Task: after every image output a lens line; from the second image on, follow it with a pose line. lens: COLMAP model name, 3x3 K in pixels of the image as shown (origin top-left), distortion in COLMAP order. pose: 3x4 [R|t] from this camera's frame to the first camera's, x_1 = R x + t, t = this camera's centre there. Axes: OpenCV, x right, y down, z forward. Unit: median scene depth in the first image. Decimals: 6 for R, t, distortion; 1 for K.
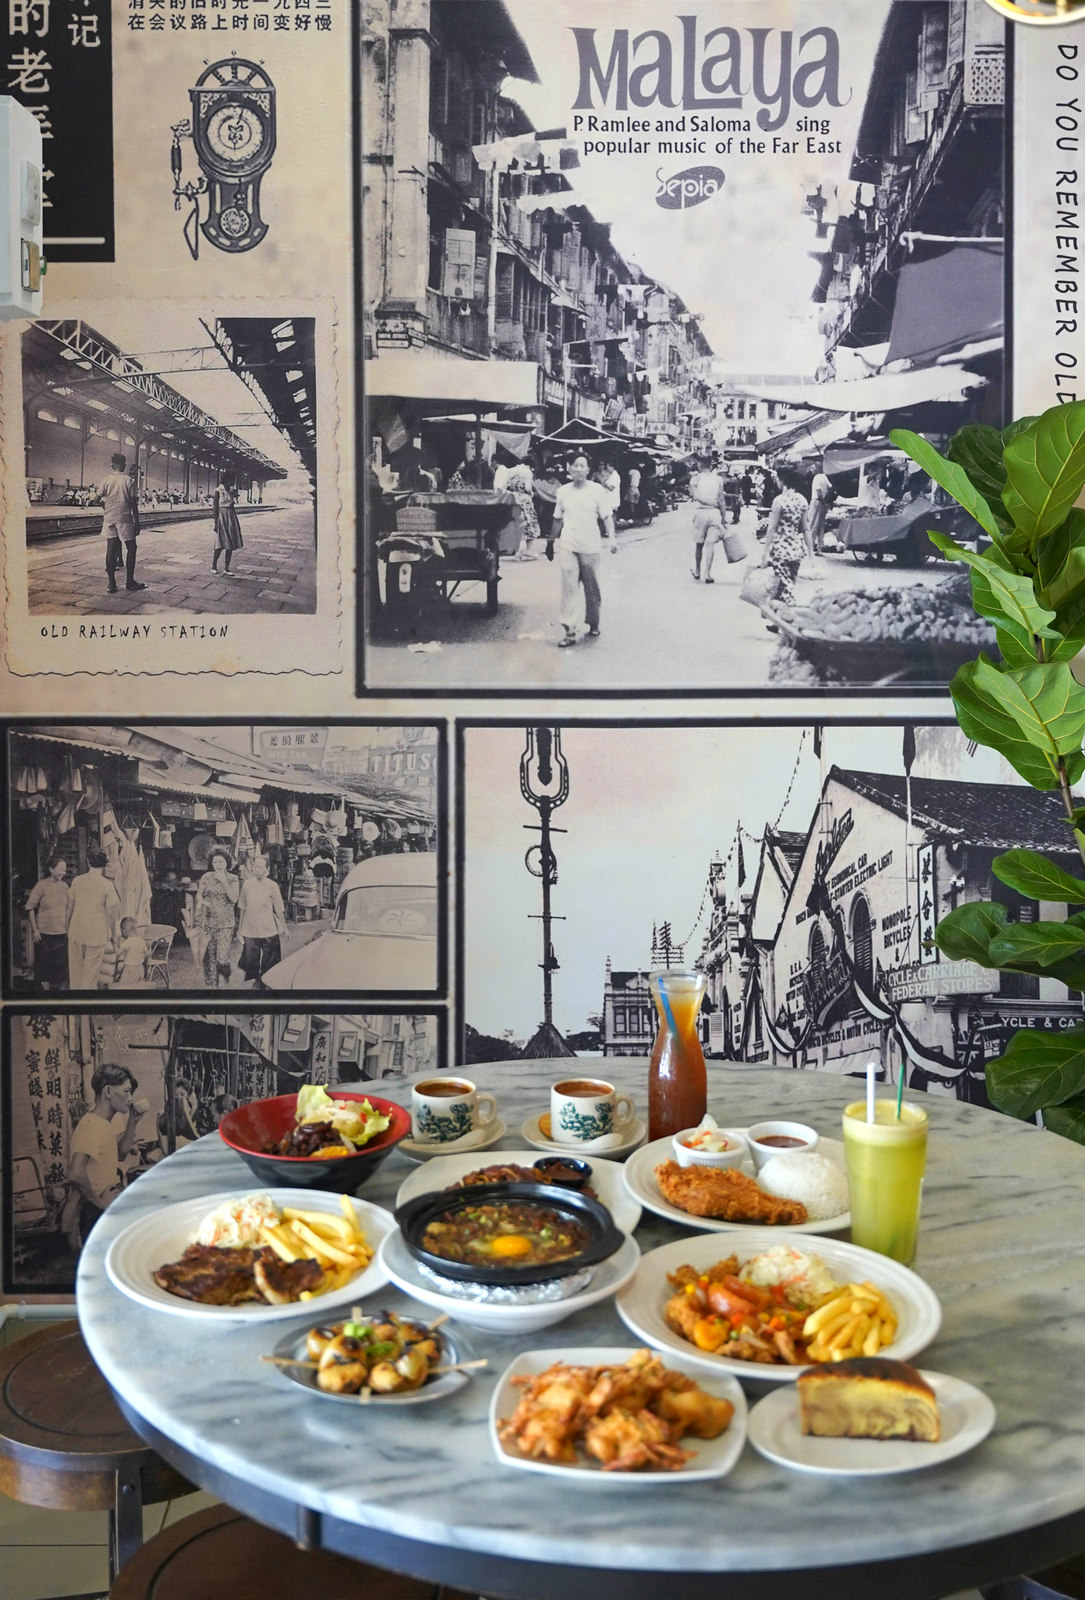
lens RADIAL K [[1514.9, 0, 545.2], [0, 1514.9, 800.3], [0, 0, 1]] dist [-0.001825, 0.000000]
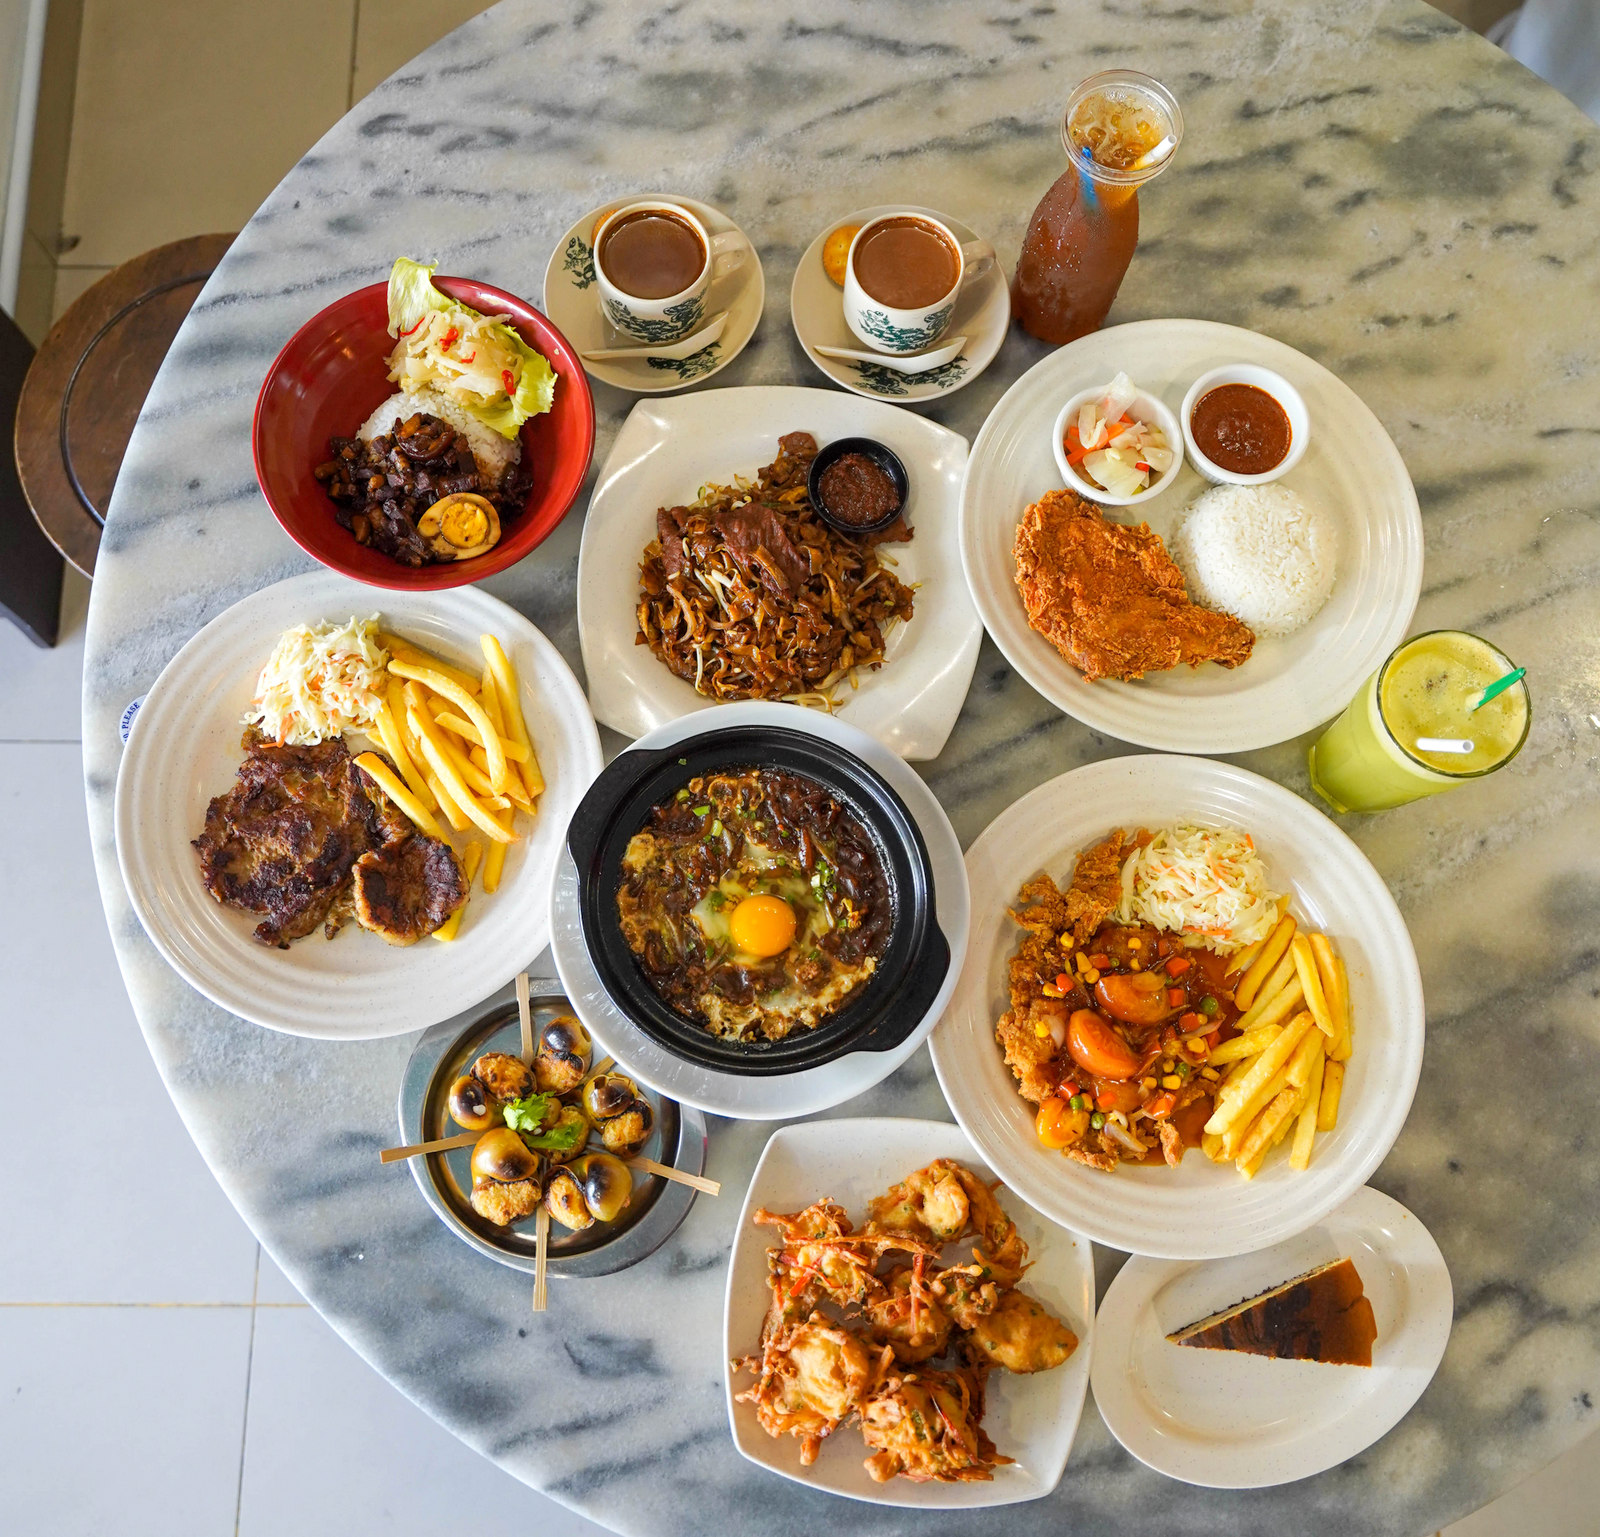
lens RADIAL K [[1455.6, 0, 786.7], [0, 1455.6, 765.7], [0, 0, 1]] dist [0.023549, 0.000000]
pose [[0.999203, 0.039653, 0.004605, -0.017494], [-0.022021, 0.451308, 0.892097, -0.258601], [0.033296, -0.891487, 0.451821, 0.784693]]
